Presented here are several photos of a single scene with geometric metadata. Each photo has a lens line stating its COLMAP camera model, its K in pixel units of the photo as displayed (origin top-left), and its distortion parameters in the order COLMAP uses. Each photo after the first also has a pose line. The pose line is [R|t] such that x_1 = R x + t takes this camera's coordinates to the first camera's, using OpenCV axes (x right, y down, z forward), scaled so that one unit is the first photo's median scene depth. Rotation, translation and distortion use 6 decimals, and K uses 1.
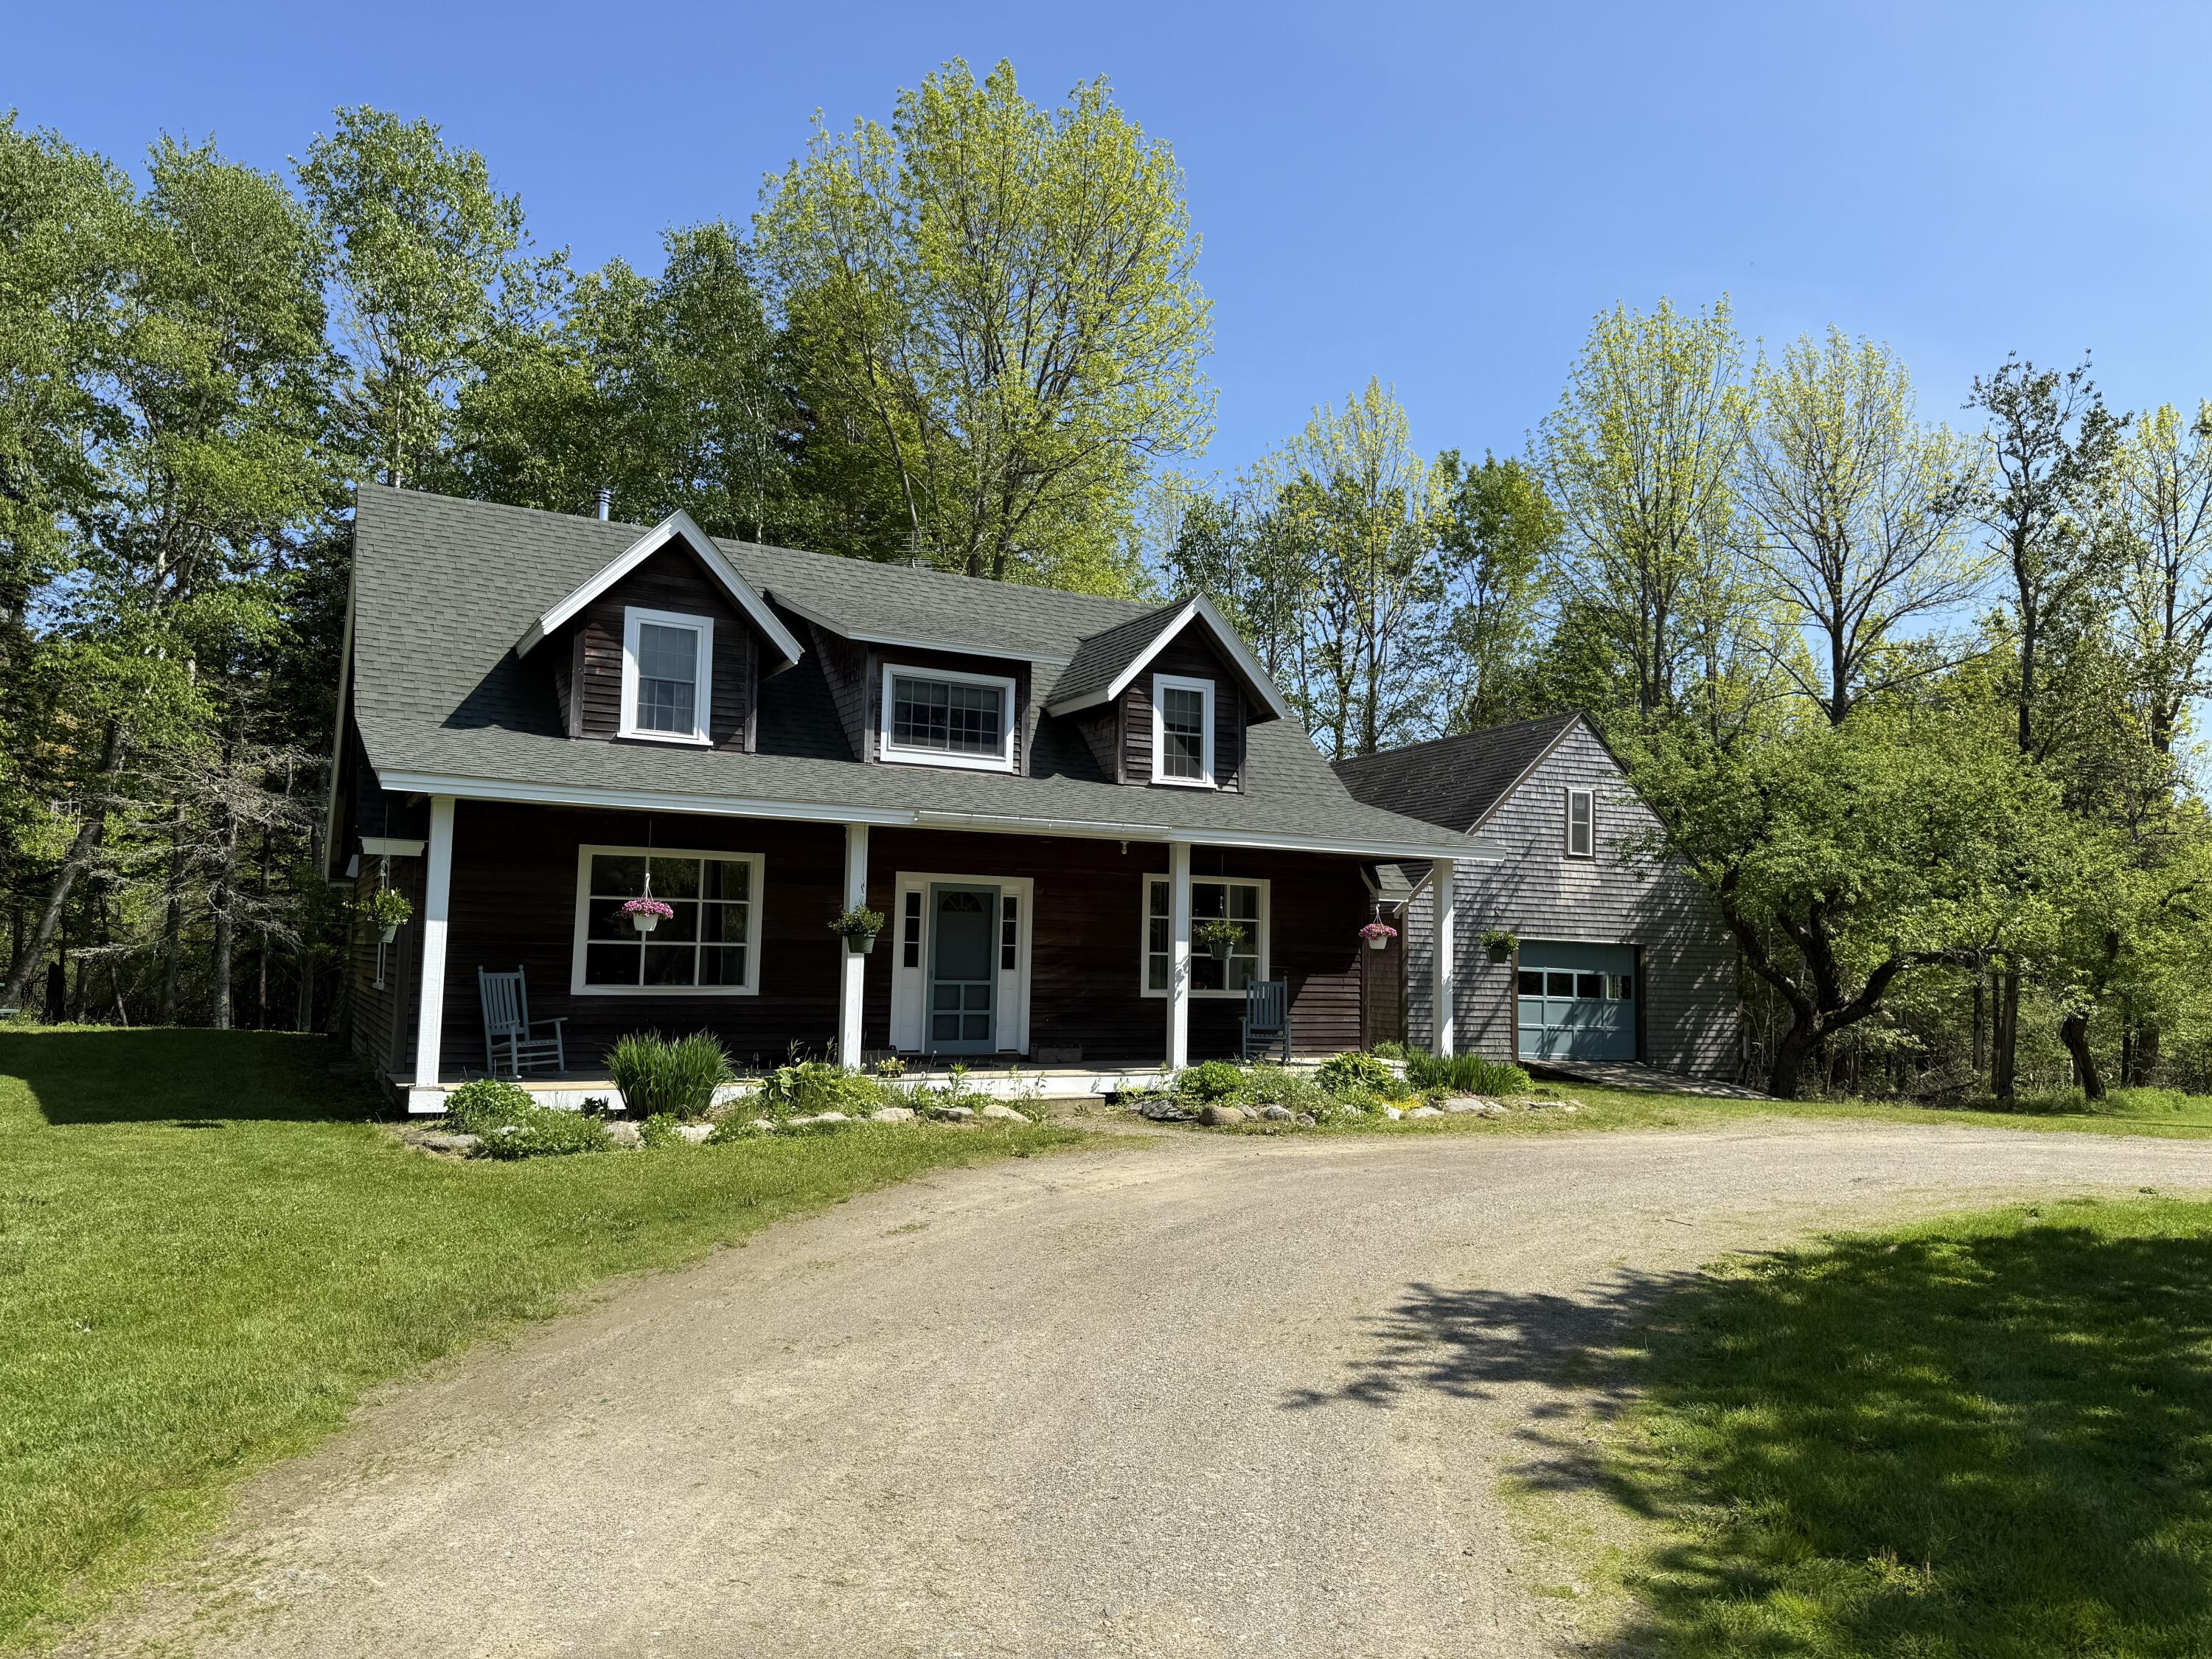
lens RADIAL K [[1582.7, 0, 1106.0], [0, 1582.7, 829.5], [0, 0, 1]] dist [0.055352, -0.130708]
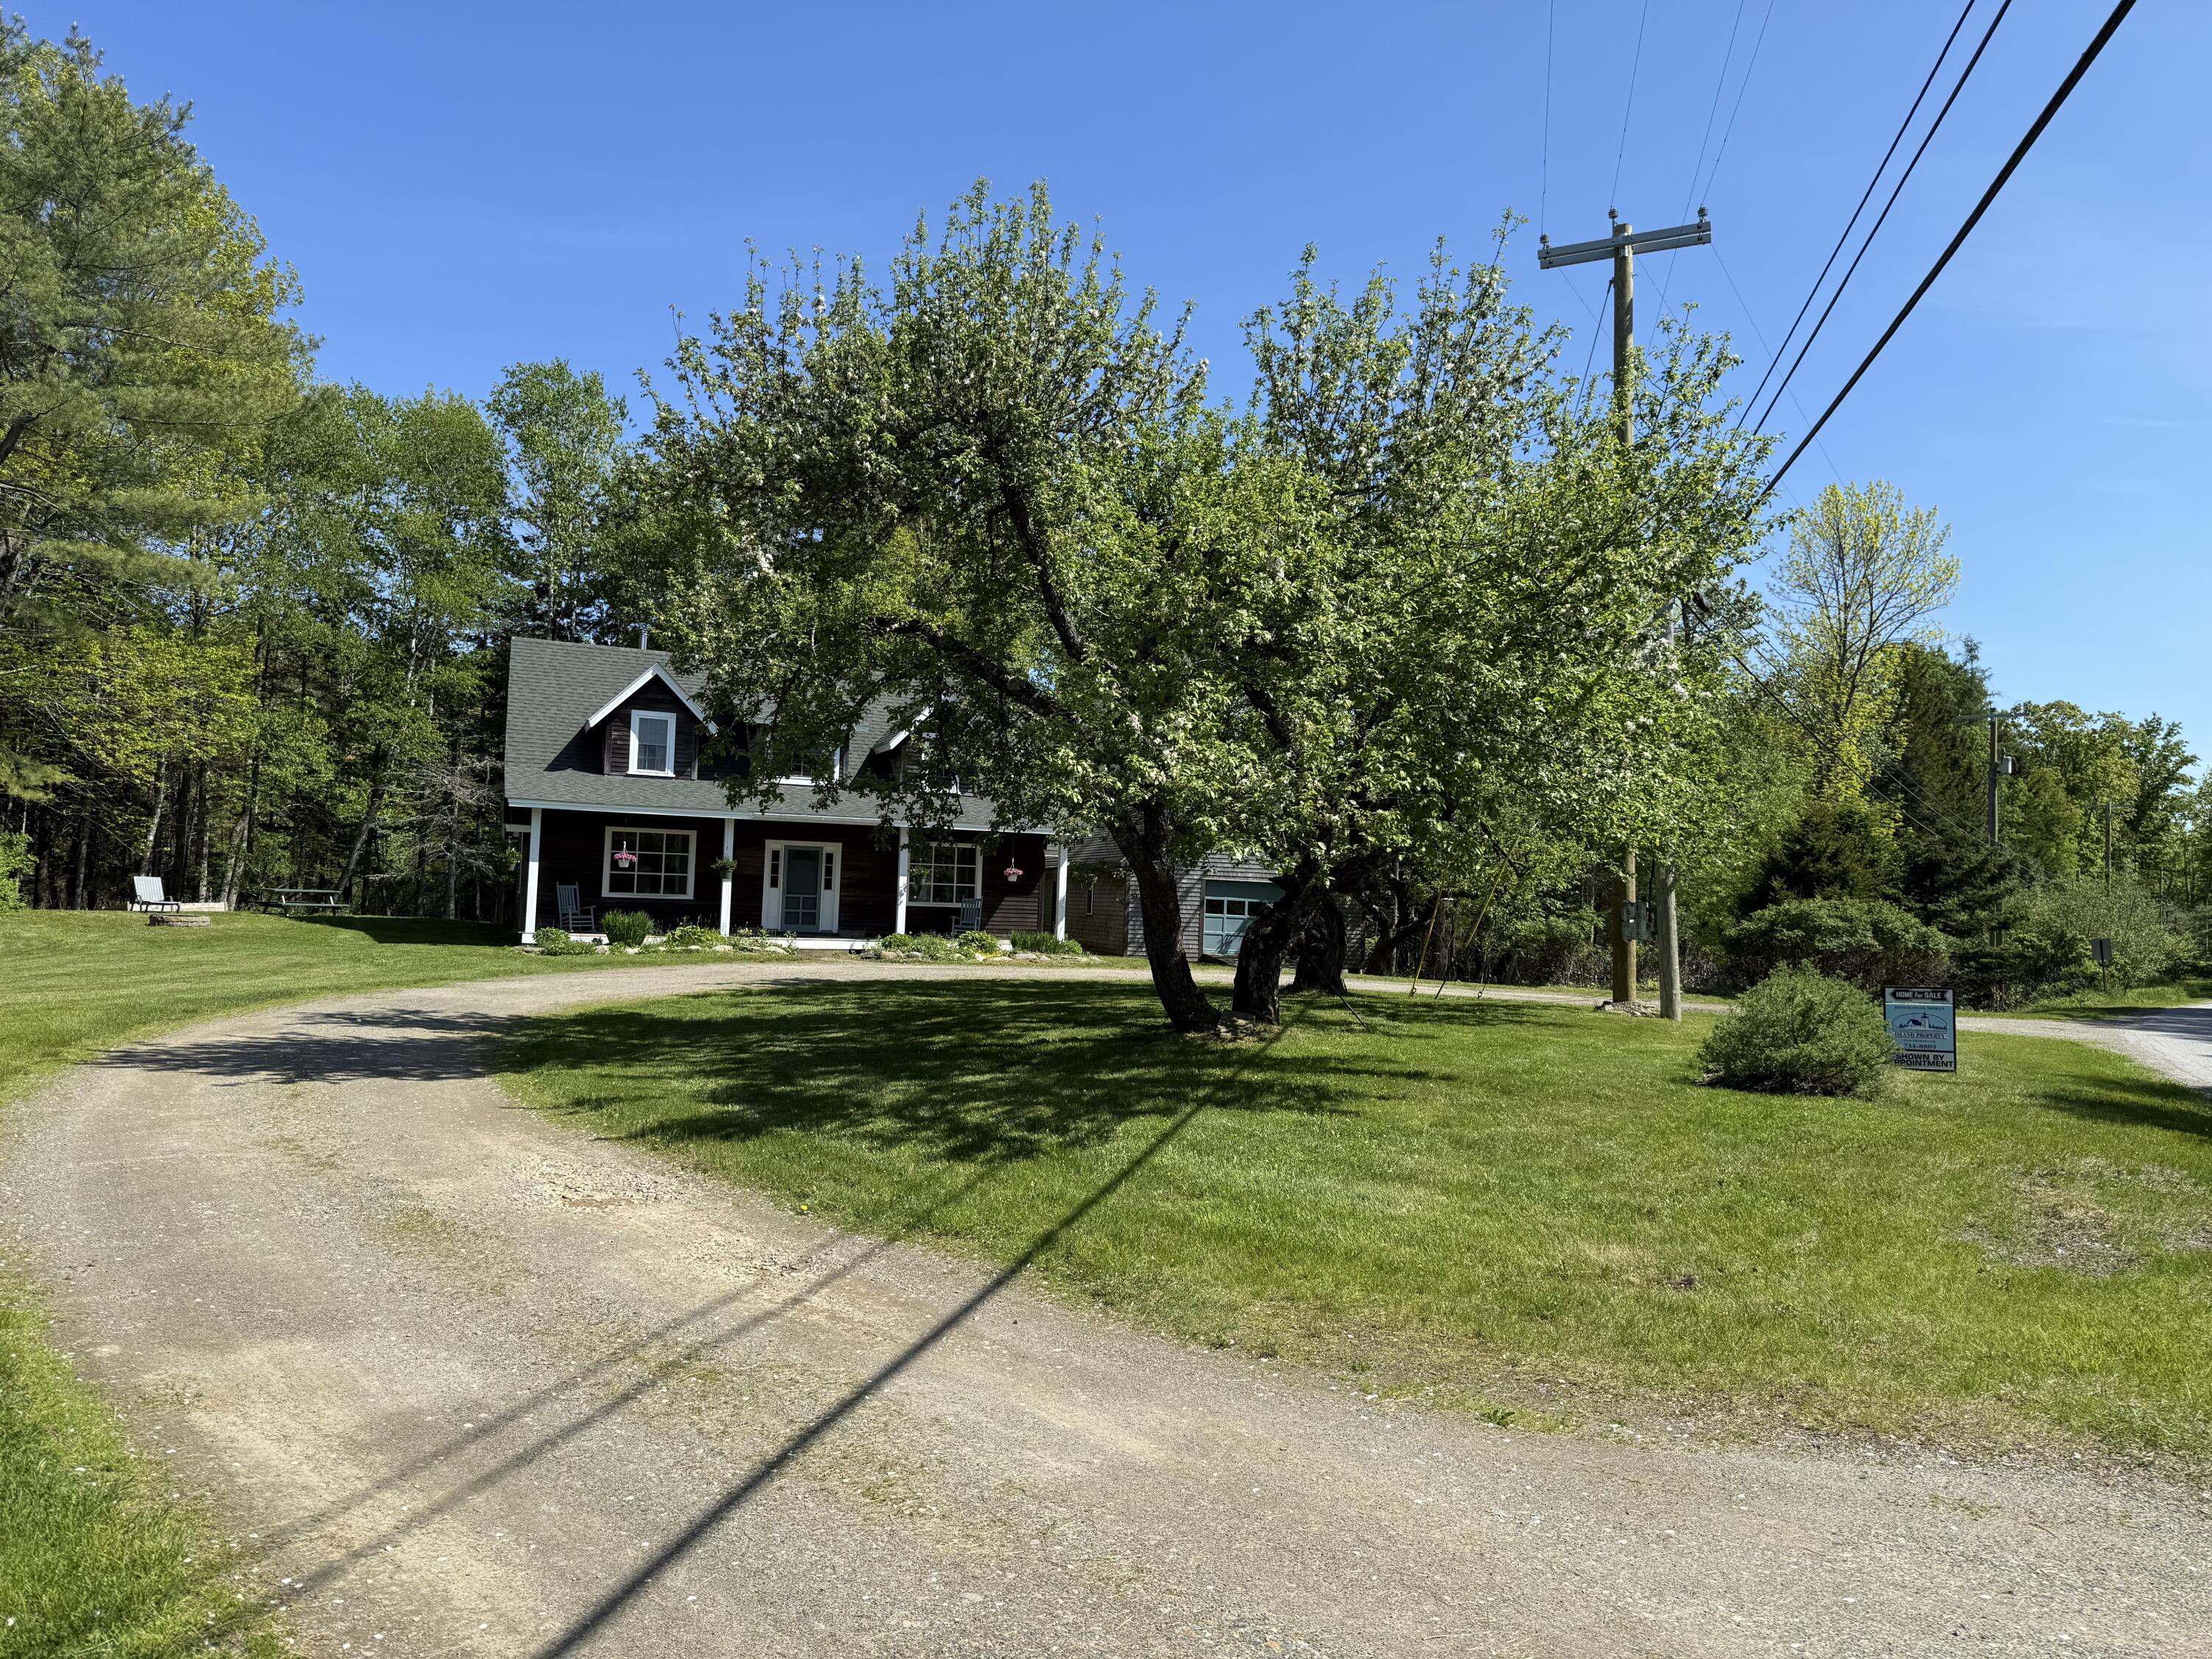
lens RADIAL K [[1539.8, 0, 1106.0], [0, 1539.8, 829.5], [0, 0, 1]] dist [0.001569, 0.000620]
pose [[0.994044, 0.008294, -0.108659, 0.511320], [-0.004588, 0.999401, 0.034310, -0.055374], [0.108879, -0.033607, 0.993487, -0.892911]]
